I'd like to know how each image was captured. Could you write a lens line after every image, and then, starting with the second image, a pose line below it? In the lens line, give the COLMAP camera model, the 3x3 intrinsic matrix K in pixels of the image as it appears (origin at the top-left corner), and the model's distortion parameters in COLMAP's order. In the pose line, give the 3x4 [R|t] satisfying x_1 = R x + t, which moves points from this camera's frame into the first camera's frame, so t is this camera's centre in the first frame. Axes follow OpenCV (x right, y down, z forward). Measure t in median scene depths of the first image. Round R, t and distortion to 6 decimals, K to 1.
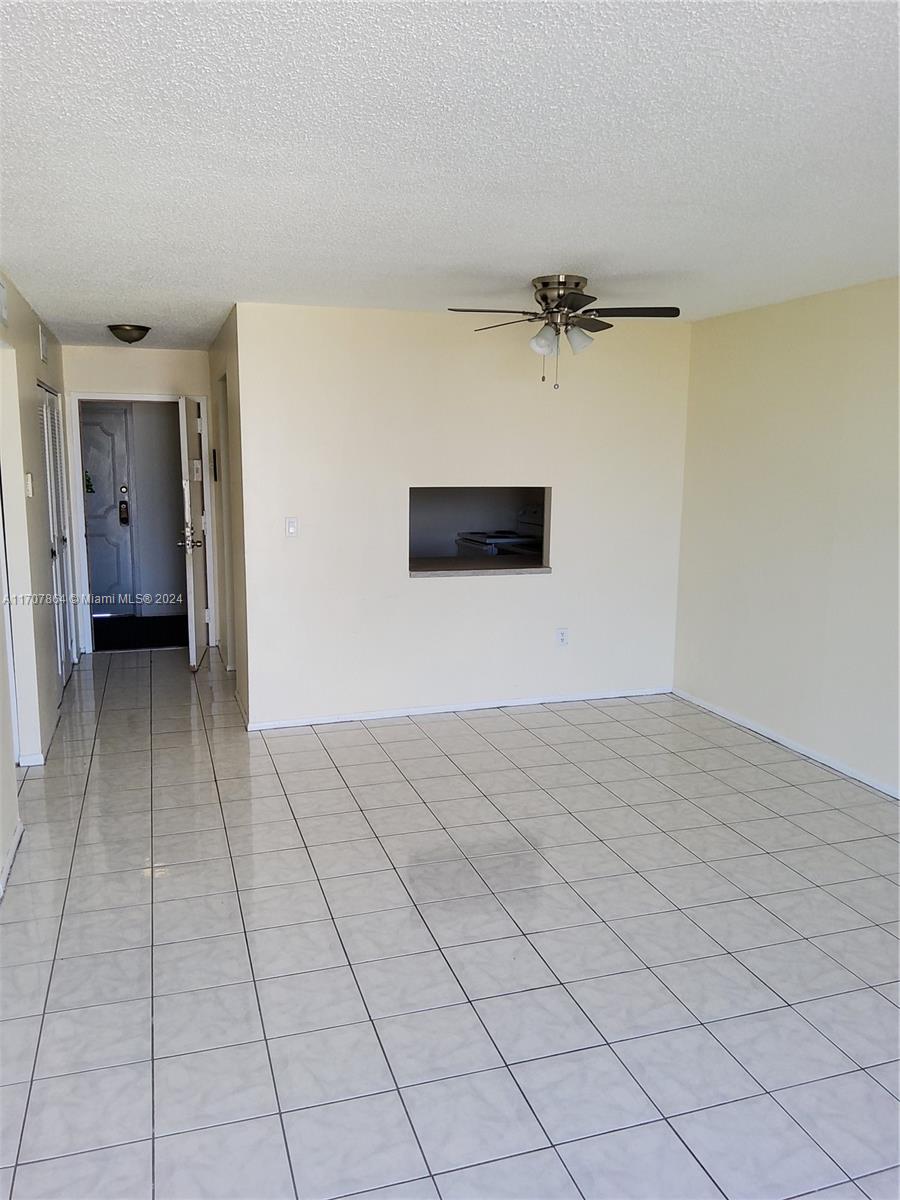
lens RADIAL K [[908.1, 0, 439.9], [0, 908.1, 607.2], [0, 0, 1]] dist [0.009467, -0.026284]
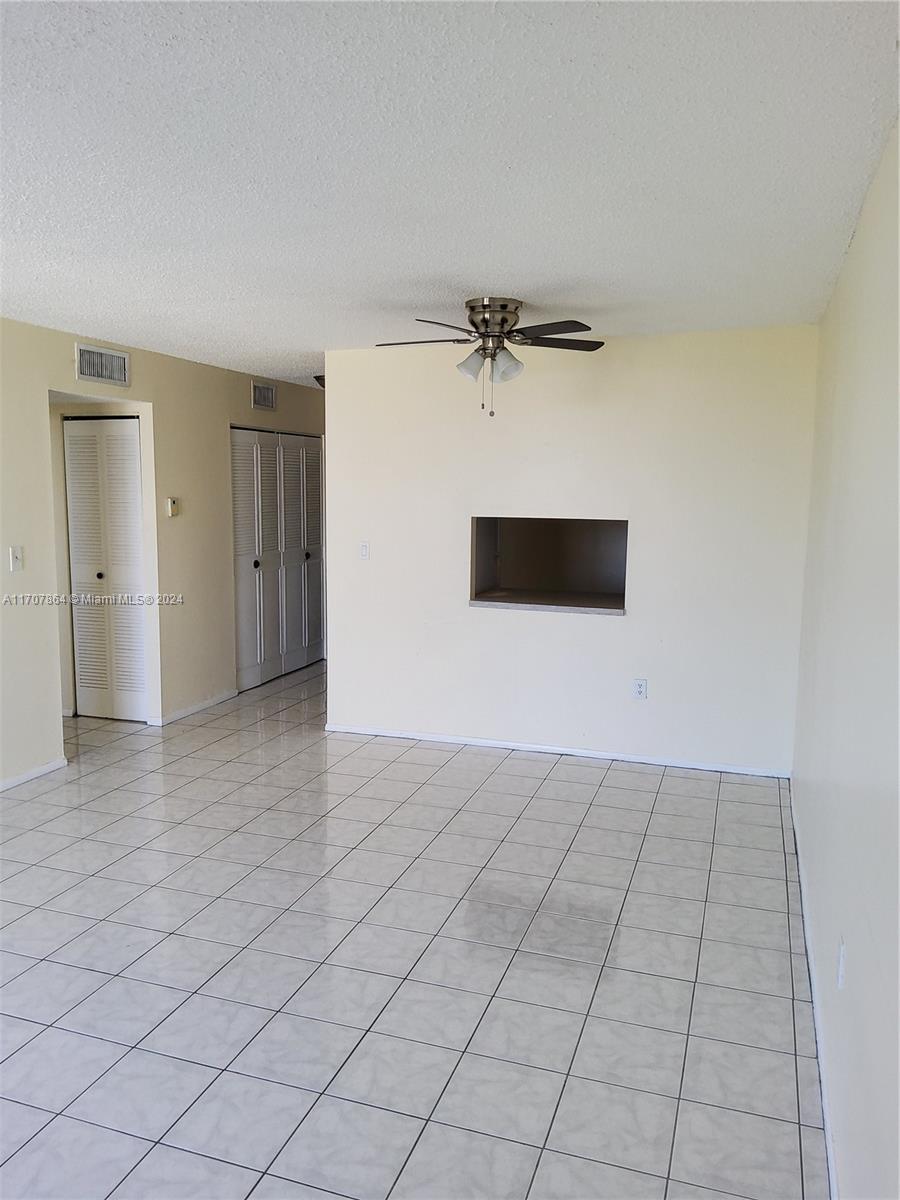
lens RADIAL K [[908.1, 0, 439.9], [0, 908.1, 587.5], [0, 0, 1]] dist [0.009467, -0.026284]
pose [[0.803063, 0.071146, -0.591632, 0.528975], [-0.106364, 0.994017, -0.024841, -0.024443], [0.586325, 0.082877, 0.805825, 0.170512]]
